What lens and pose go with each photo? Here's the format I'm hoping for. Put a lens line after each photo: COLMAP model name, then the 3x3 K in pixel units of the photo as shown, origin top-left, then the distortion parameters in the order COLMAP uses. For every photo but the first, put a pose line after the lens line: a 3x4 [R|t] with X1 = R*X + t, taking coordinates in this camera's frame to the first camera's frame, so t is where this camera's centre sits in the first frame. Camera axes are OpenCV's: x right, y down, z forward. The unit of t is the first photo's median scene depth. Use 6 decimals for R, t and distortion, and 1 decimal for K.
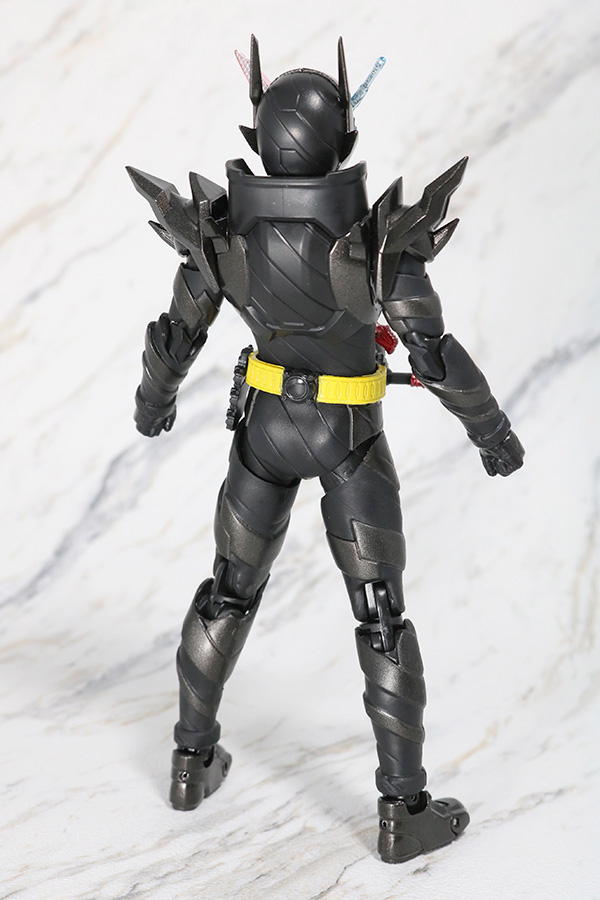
lens RADIAL K [[1561.2, 0, 300.0], [0, 1561.2, 450.0], [0, 0, 1]] dist [-0.026475, 0.082144]
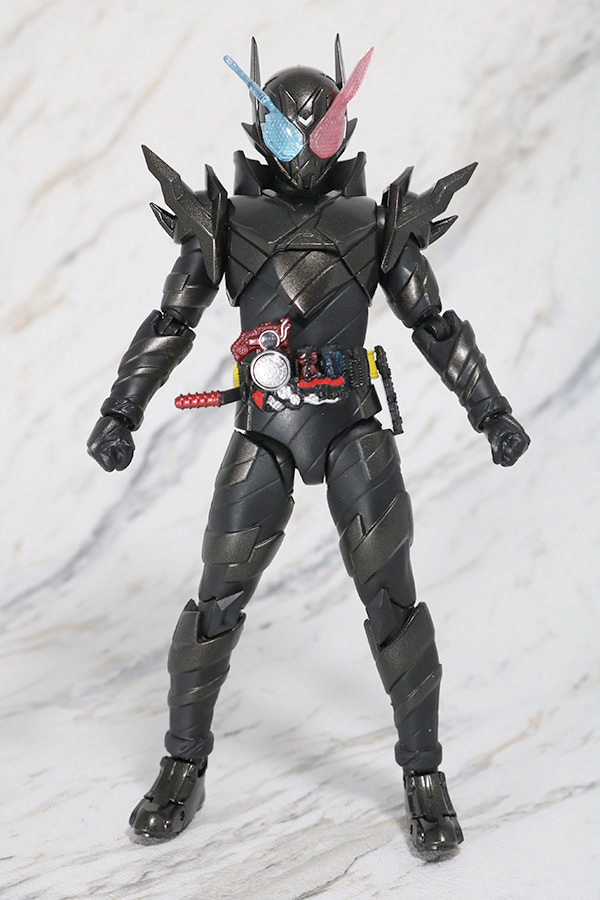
lens RADIAL K [[1914.3, 0, 300.0], [0, 1914.3, 450.0], [0, 0, 1]] dist [0.042131, -0.160822]
pose [[0.996425, -0.009002, -0.084004, 0.078894], [0.012655, 0.998993, 0.043049, -0.038883], [0.083532, -0.043958, 0.995535, -0.176682]]
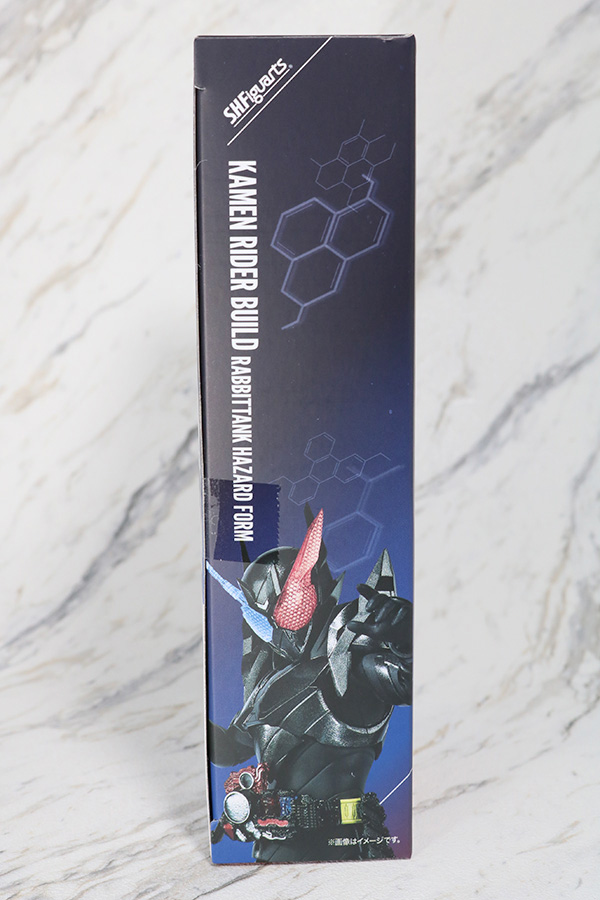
lens RADIAL K [[1704.3, 0, 300.0], [0, 1704.3, 450.0], [0, 0, 1]] dist [0.000042, -0.014262]
pose [[0.995159, -0.031648, -0.093043, 0.140969], [0.033997, 0.999139, 0.023763, -0.061302], [0.092211, -0.026811, 0.995379, -0.263471]]
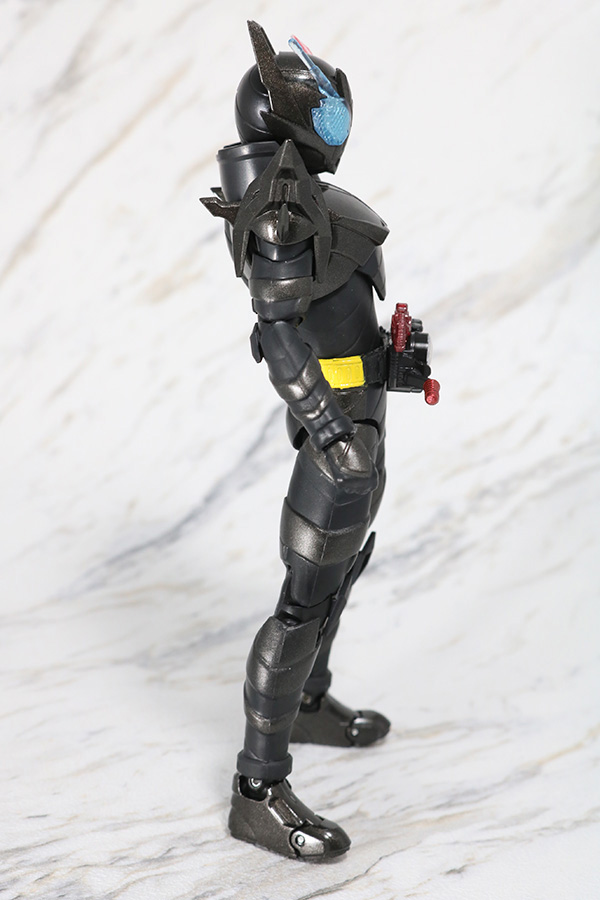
lens RADIAL K [[1664.2, 0, 300.6], [0, 1664.2, 460.2], [0, 0, 1]] dist [-0.020658, -0.002106]
pose [[0.975853, 0.088626, -0.199642, 0.135199], [-0.074918, 0.994349, 0.075215, -0.051587], [0.205180, -0.058442, 0.976978, -0.036112]]
